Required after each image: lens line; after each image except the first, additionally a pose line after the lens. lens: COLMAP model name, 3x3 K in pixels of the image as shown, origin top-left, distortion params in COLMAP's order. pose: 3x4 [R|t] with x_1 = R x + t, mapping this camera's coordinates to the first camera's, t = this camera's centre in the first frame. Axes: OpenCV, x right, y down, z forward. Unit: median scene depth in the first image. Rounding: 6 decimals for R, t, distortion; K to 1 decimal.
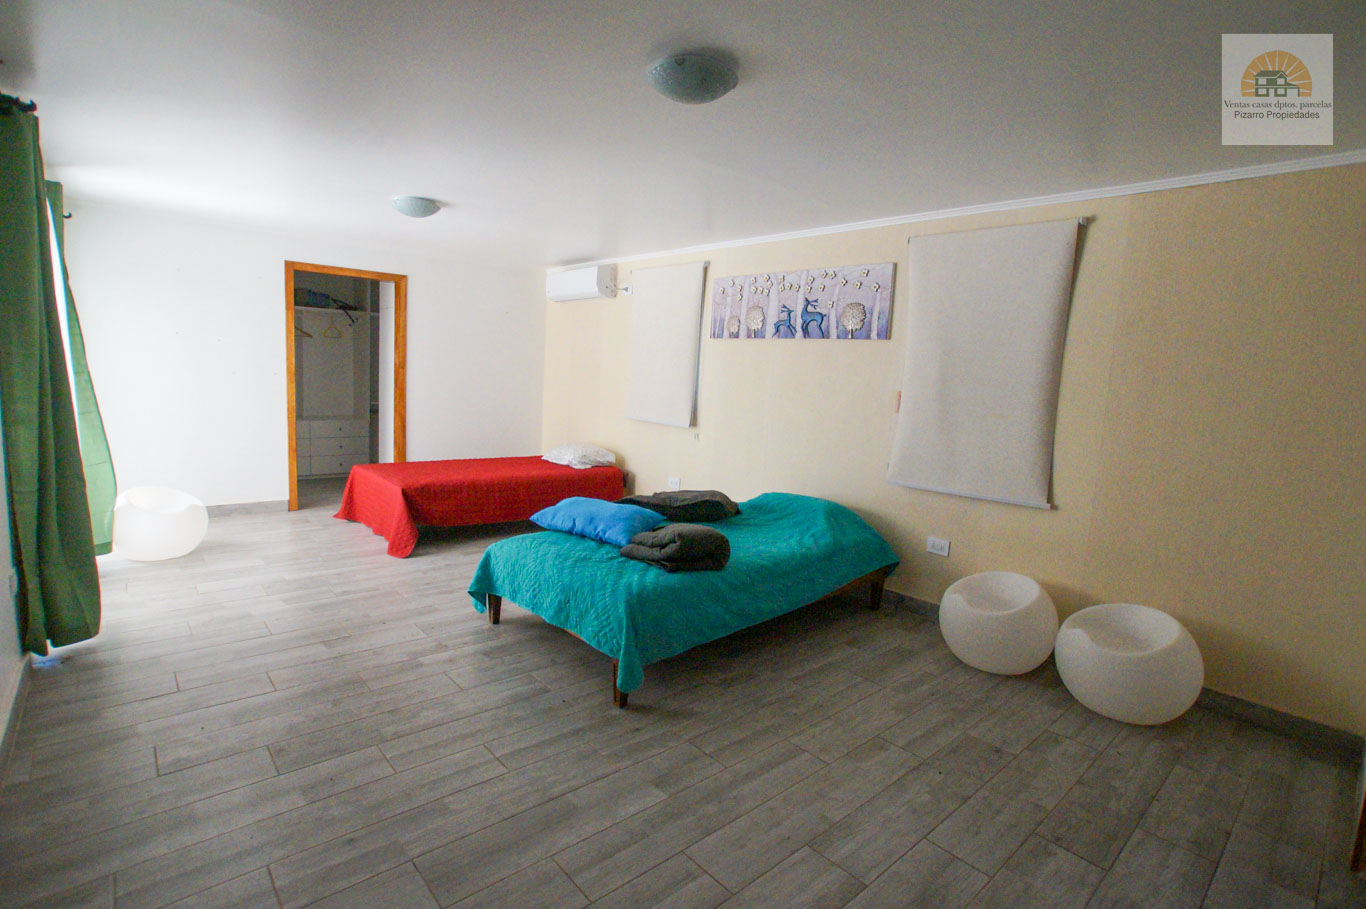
lens RADIAL K [[661.1, 0, 682.6], [0, 661.1, 459.3], [0, 0, 1]] dist [-0.052946, 0.001240]
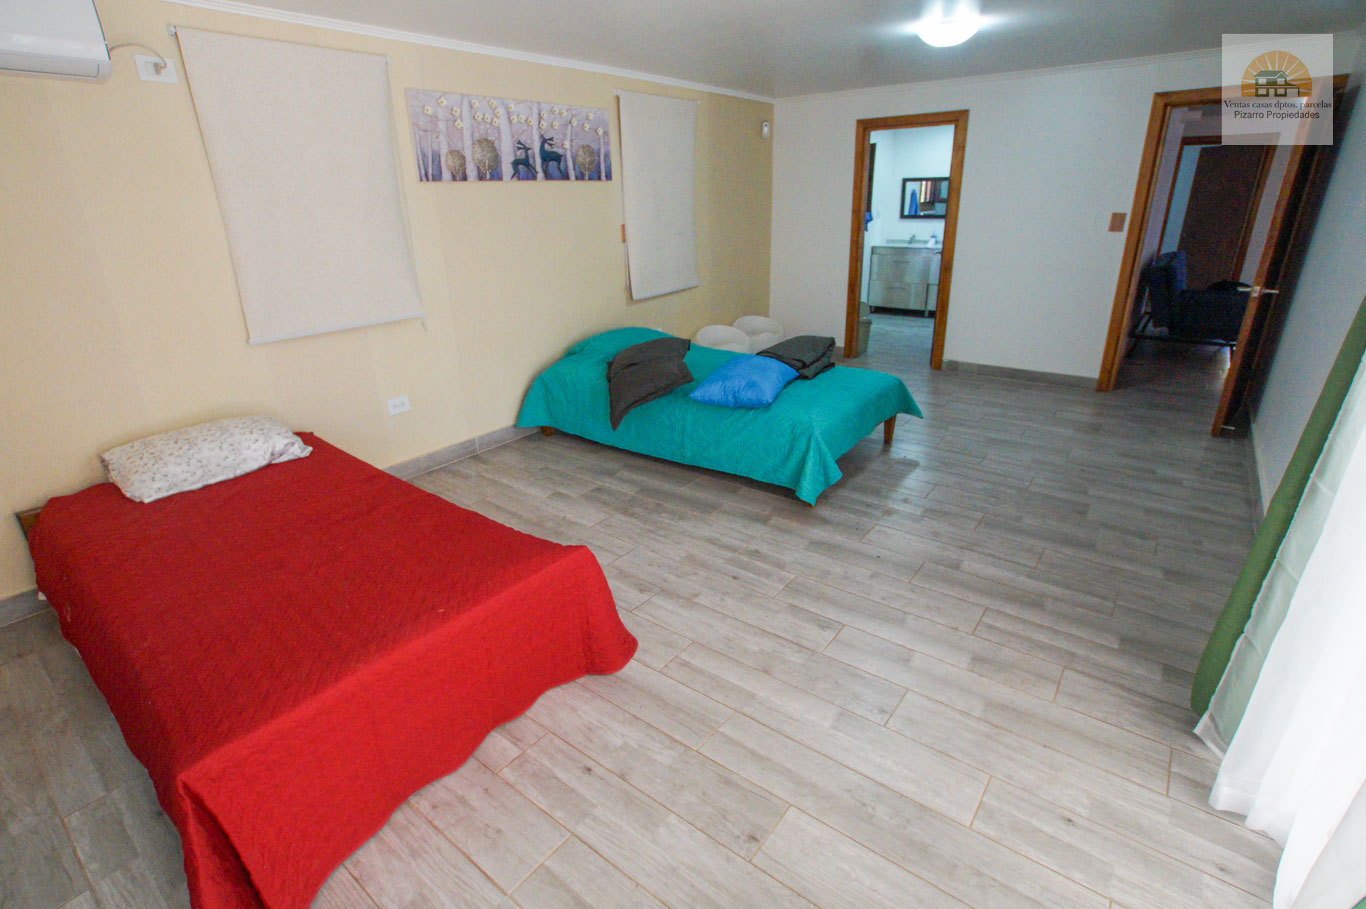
lens RADIAL K [[661.1, 0, 675.8], [0, 661.1, 448.4], [0, 0, 1]] dist [-0.052946, 0.001240]
pose [[-0.178963, -0.394476, 0.901311, -0.866544], [0.148802, 0.894710, 0.421133, -0.210246], [-0.972538, 0.209484, -0.101421, 1.011708]]
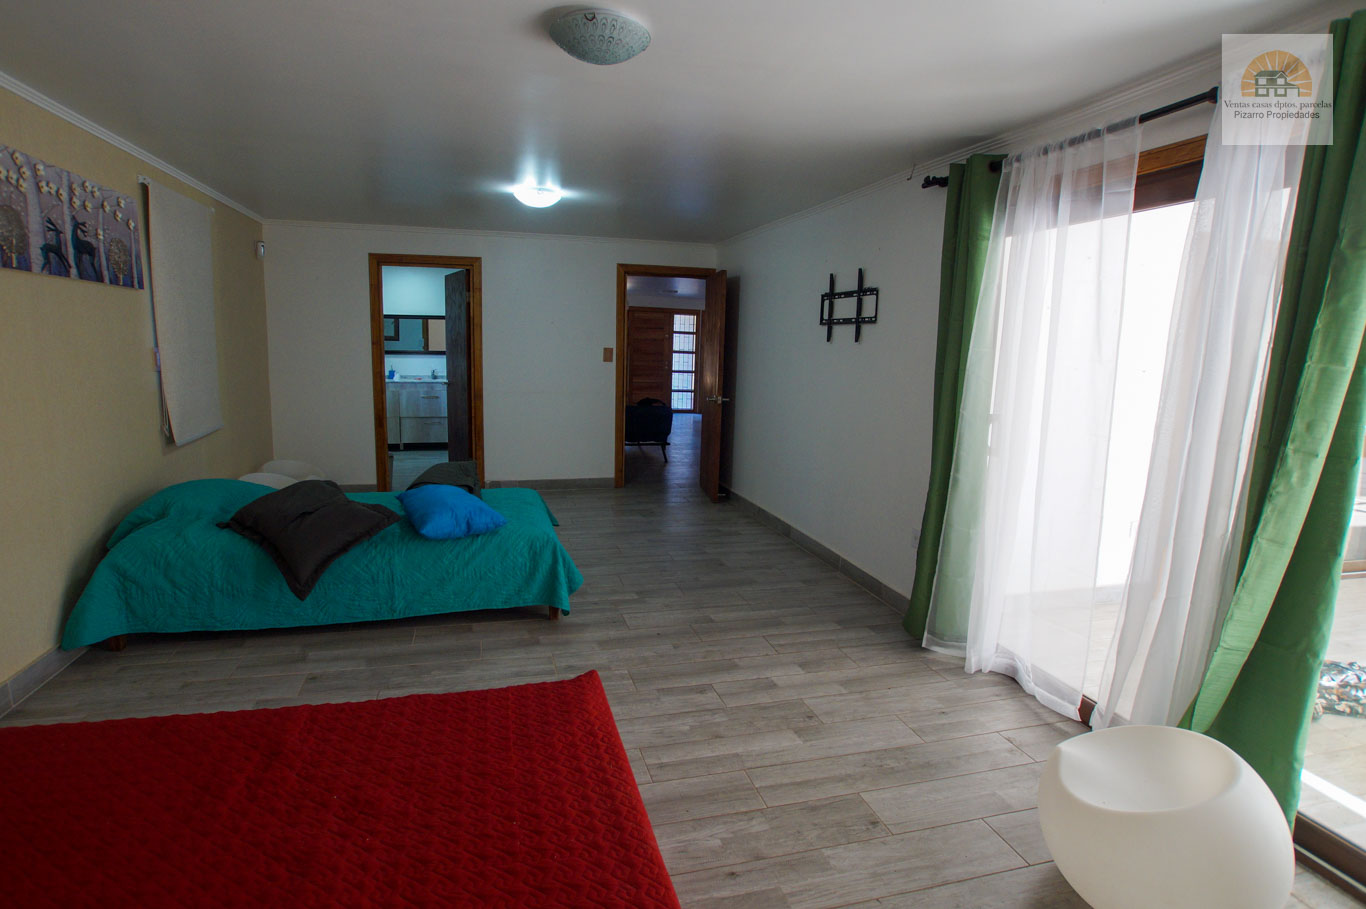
lens RADIAL K [[691.8, 0, 676.5], [0, 691.8, 456.7], [0, 0, 1]] dist [-0.048345, 0.009014]
pose [[-0.893498, -0.148839, 0.423684, -0.669396], [-0.017446, 0.954269, 0.298439, -0.227160], [-0.448728, 0.259263, -0.855234, 1.372245]]
